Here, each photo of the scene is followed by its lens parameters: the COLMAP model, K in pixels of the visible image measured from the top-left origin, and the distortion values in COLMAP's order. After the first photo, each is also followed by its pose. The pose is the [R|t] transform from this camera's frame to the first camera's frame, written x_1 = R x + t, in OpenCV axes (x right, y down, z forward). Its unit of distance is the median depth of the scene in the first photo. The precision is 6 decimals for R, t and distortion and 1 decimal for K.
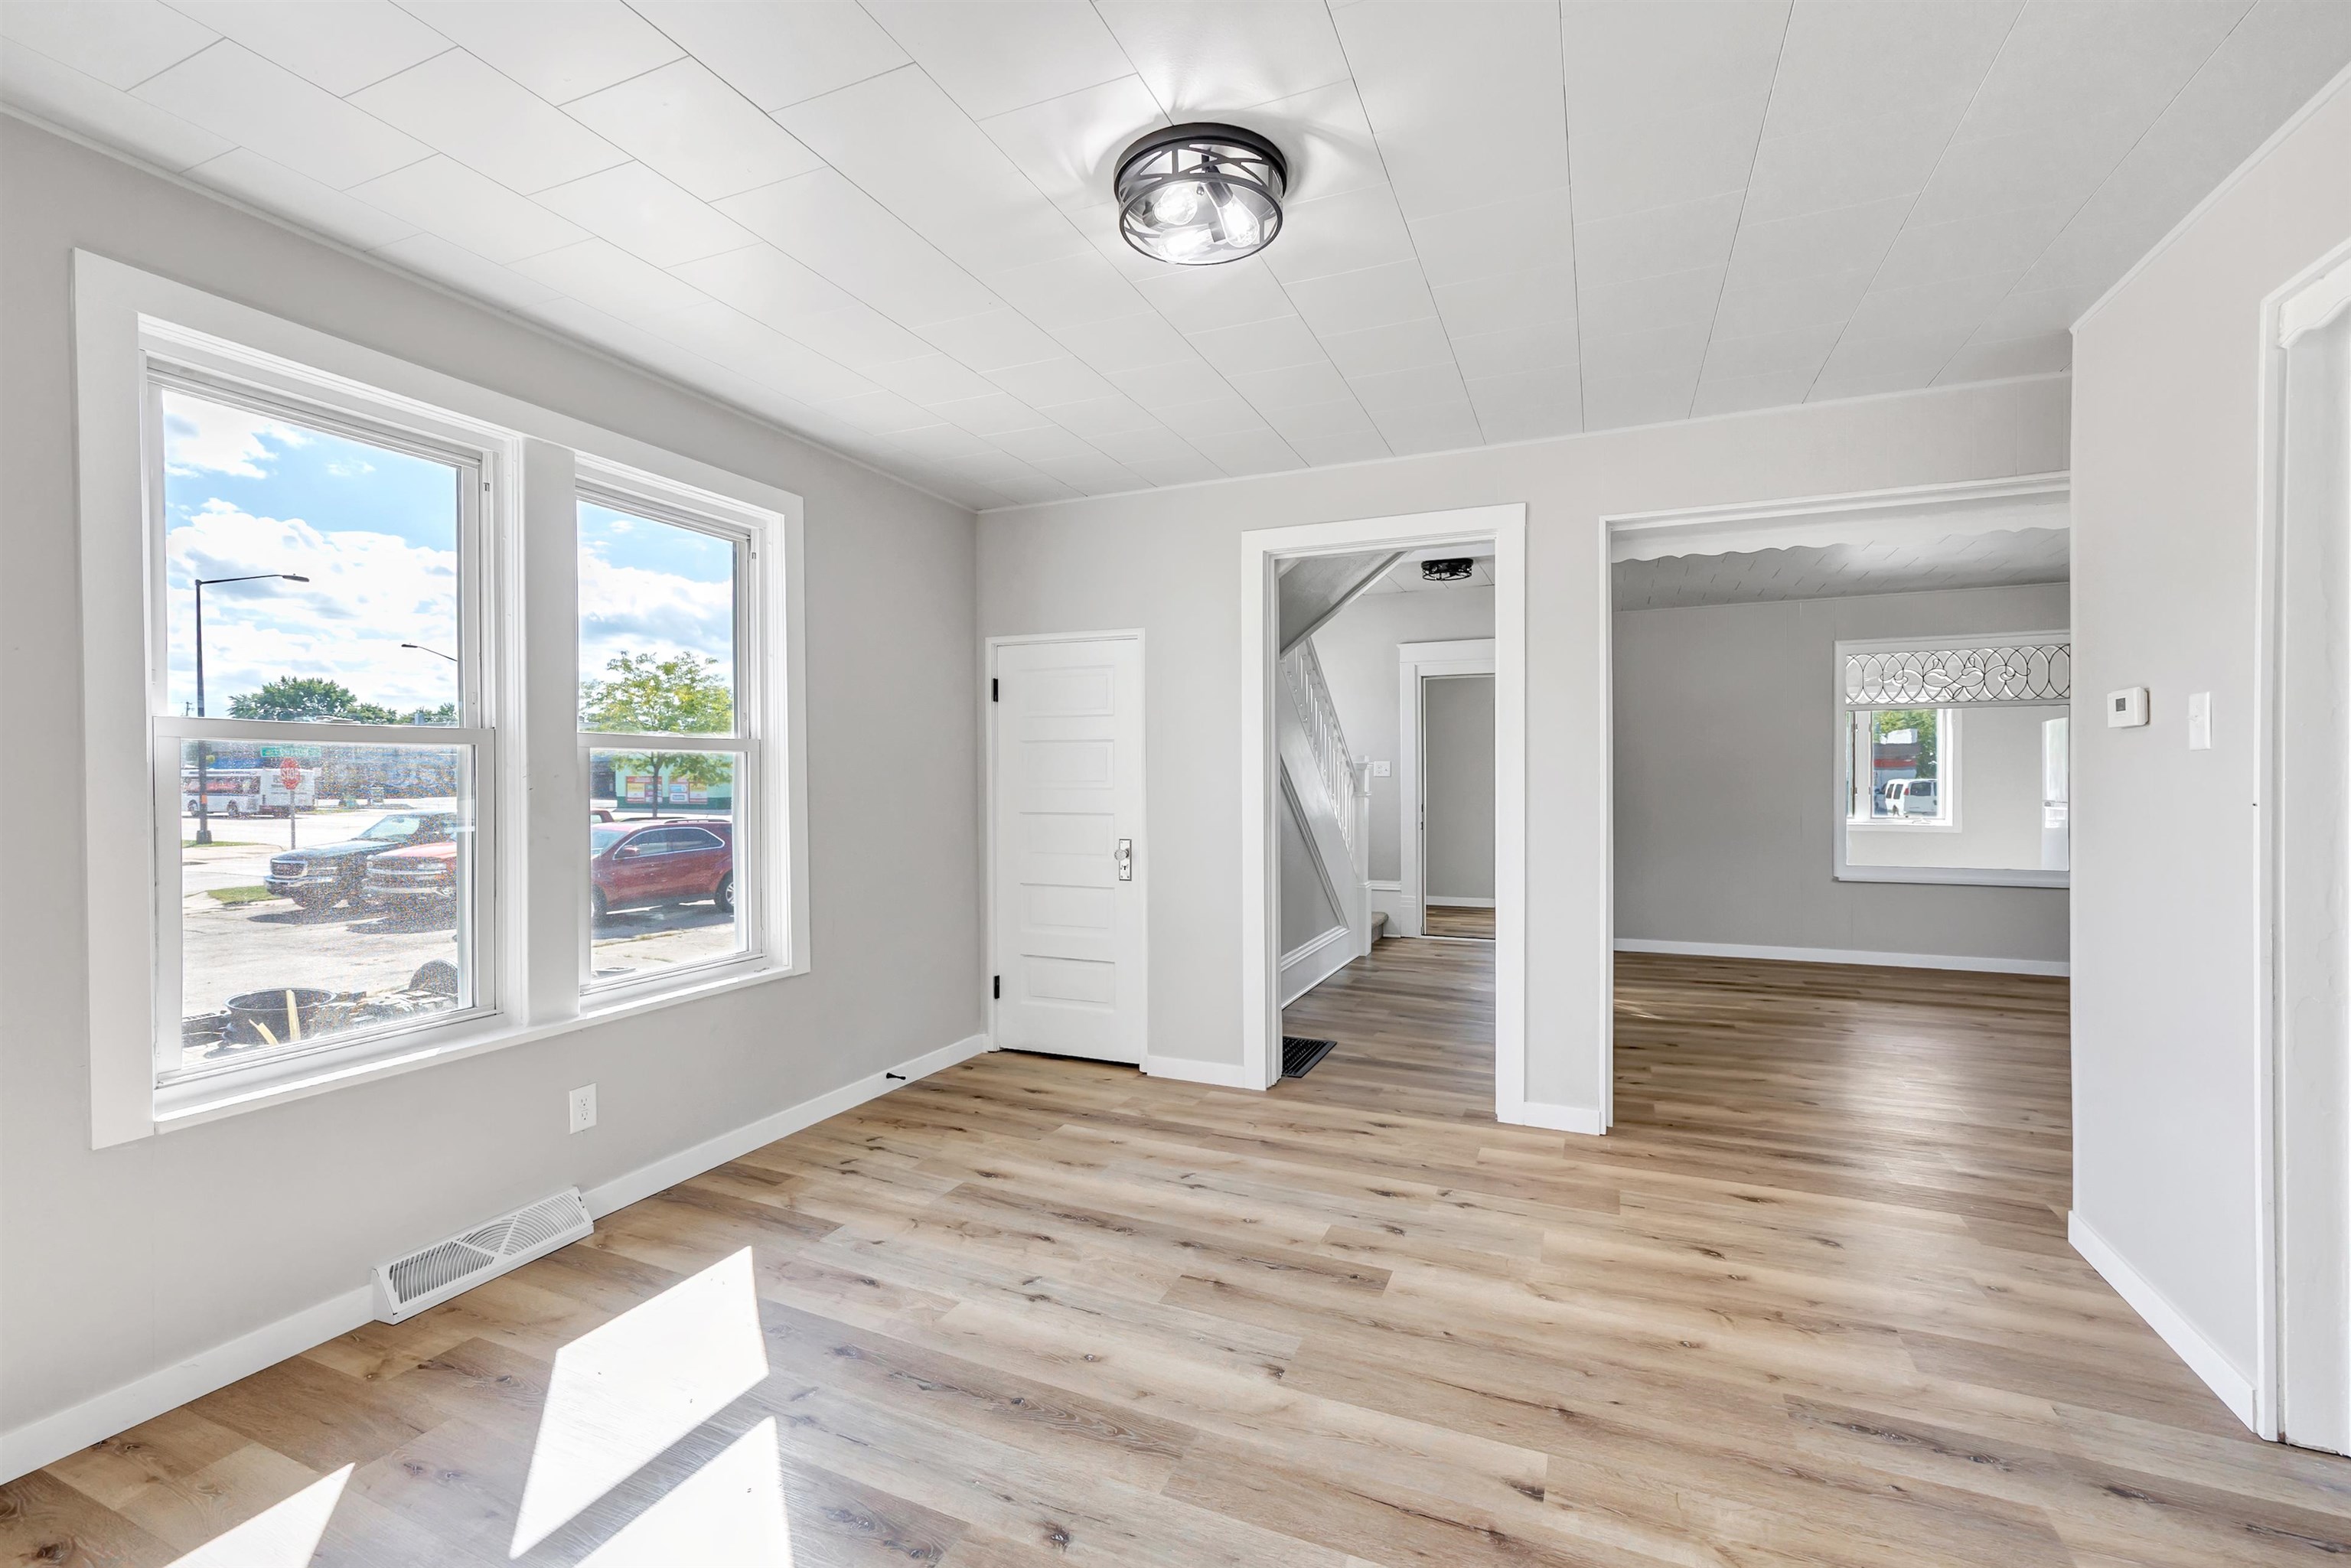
lens RADIAL K [[953.7, 0, 1181.2], [0, 953.7, 779.7], [0, 0, 1]] dist [-0.000633, -0.000017]
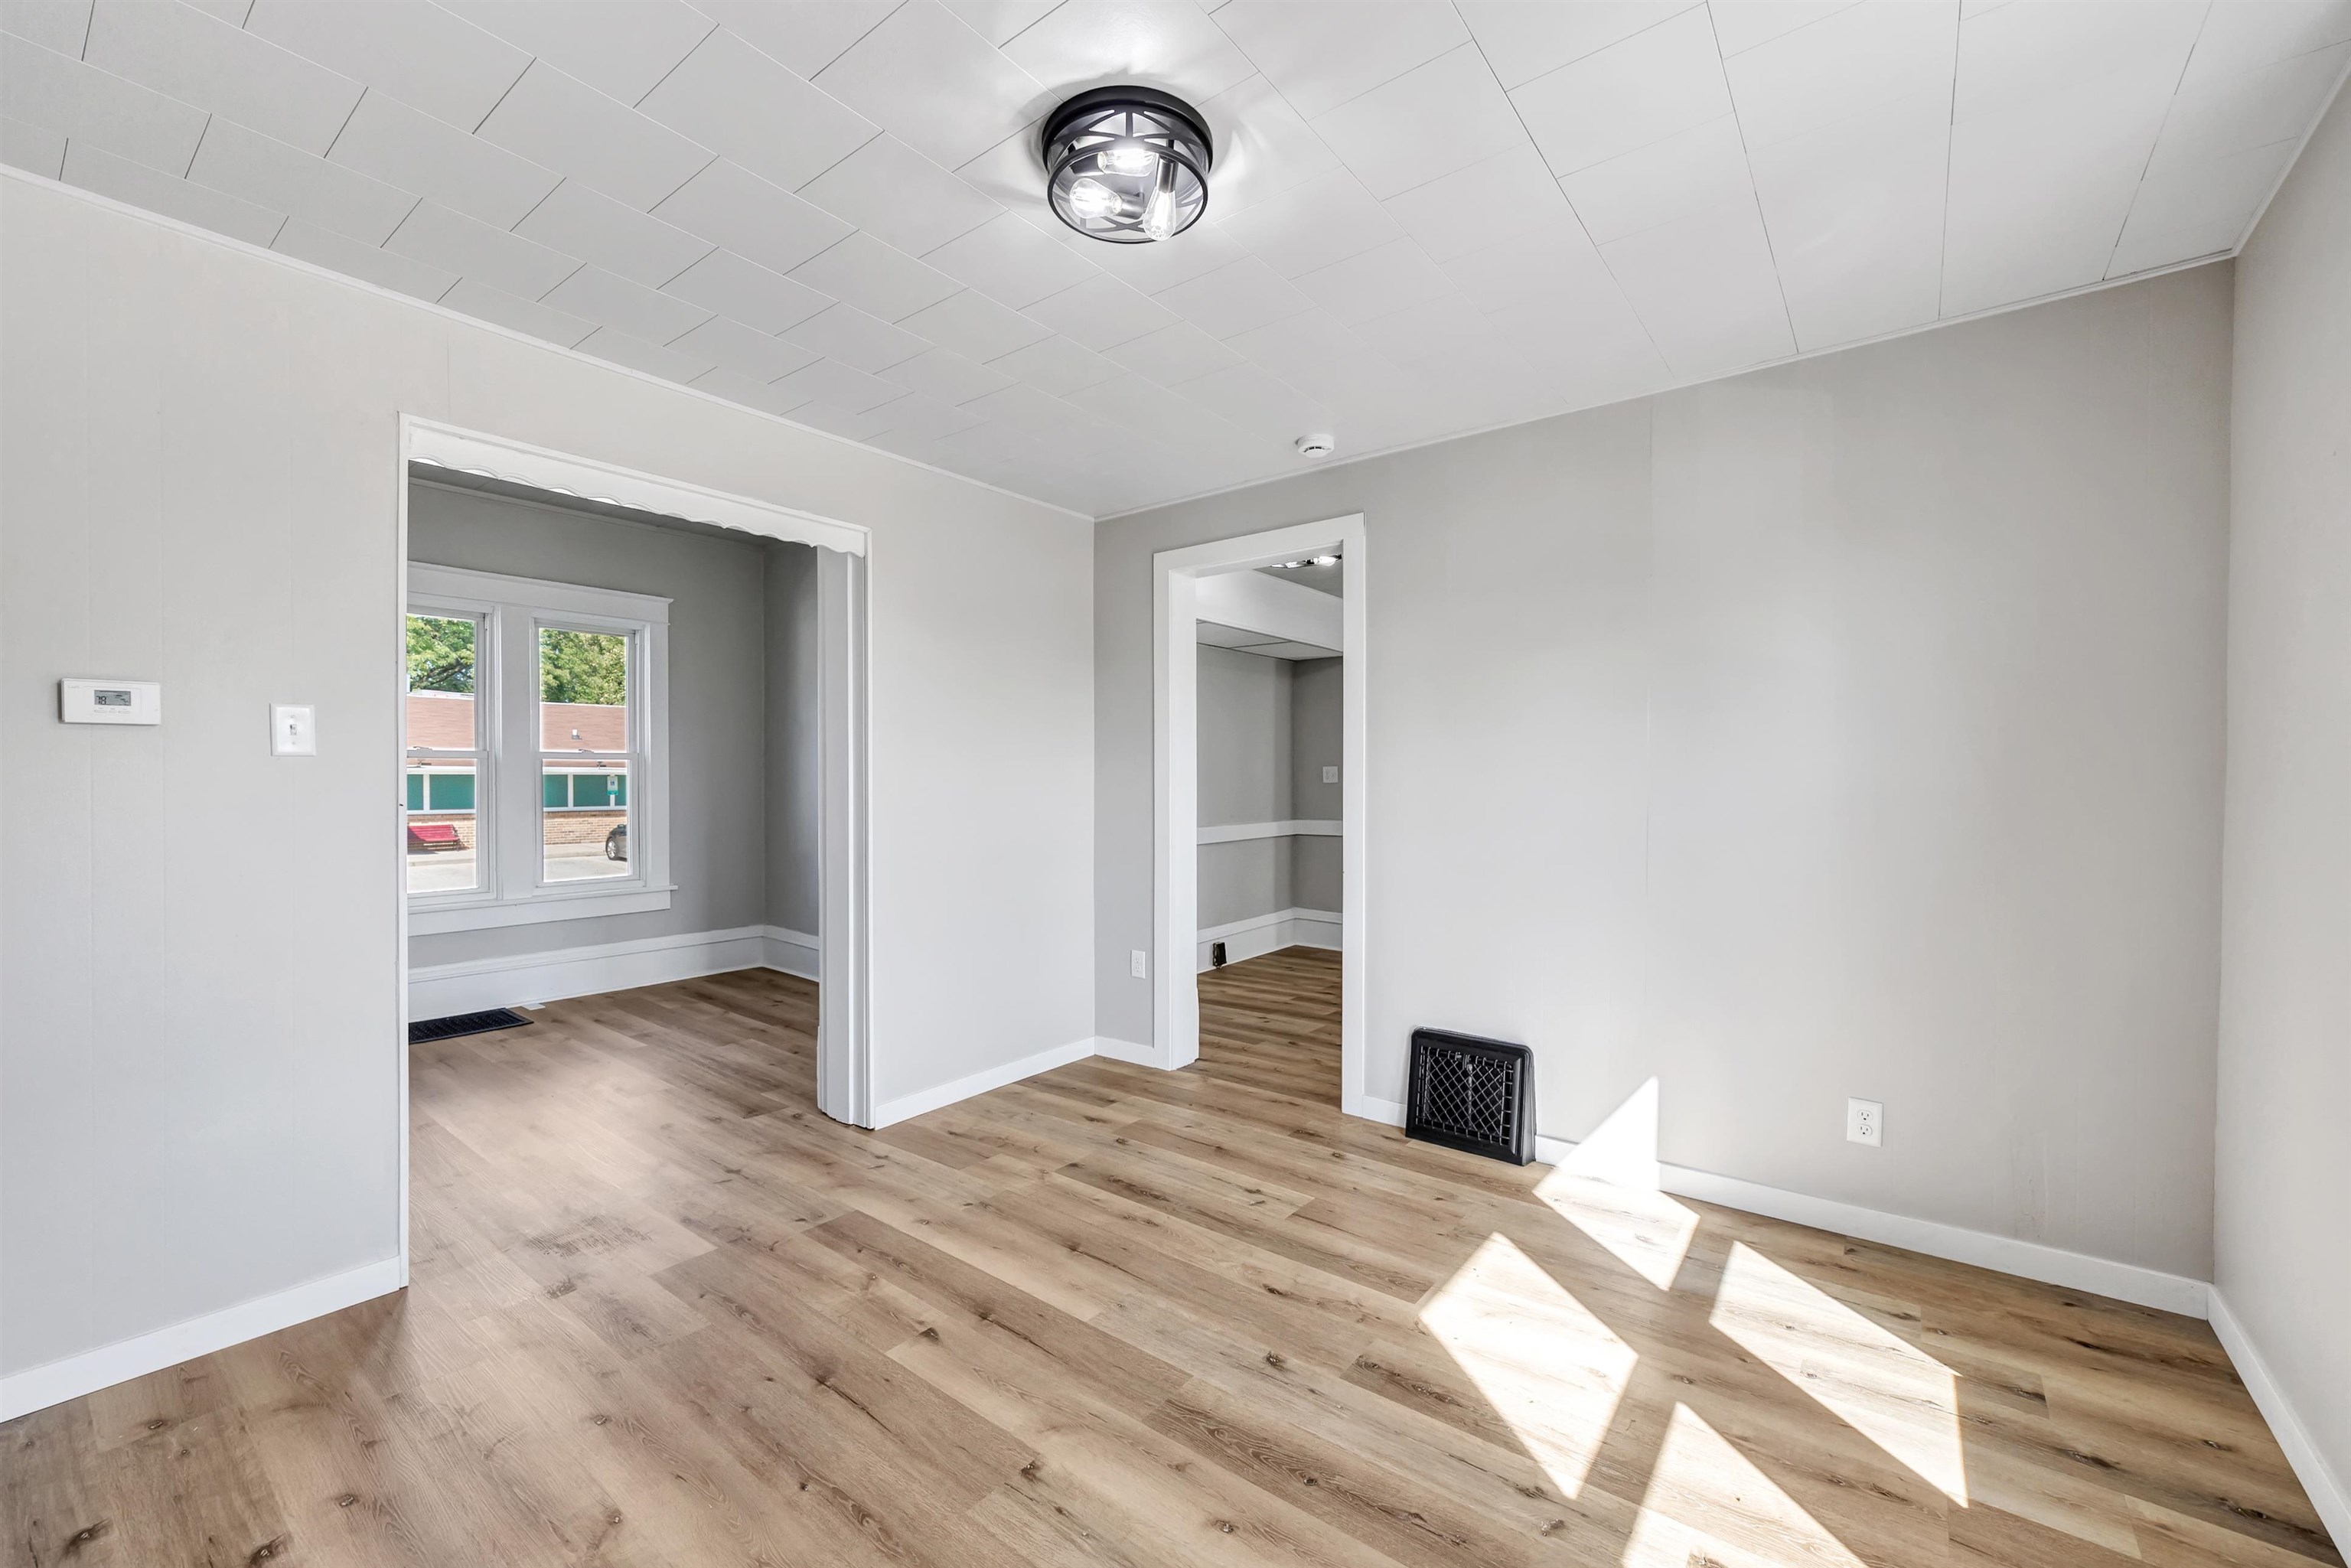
lens RADIAL K [[953.7, 0, 1175.9], [0, 953.7, 787.7], [0, 0, 1]] dist [-0.000633, -0.000017]
pose [[-0.966112, -0.004370, 0.258088, -0.296849], [-0.001520, 0.999936, 0.011243, -0.049910], [-0.258120, 0.010470, -0.966056, 2.033549]]
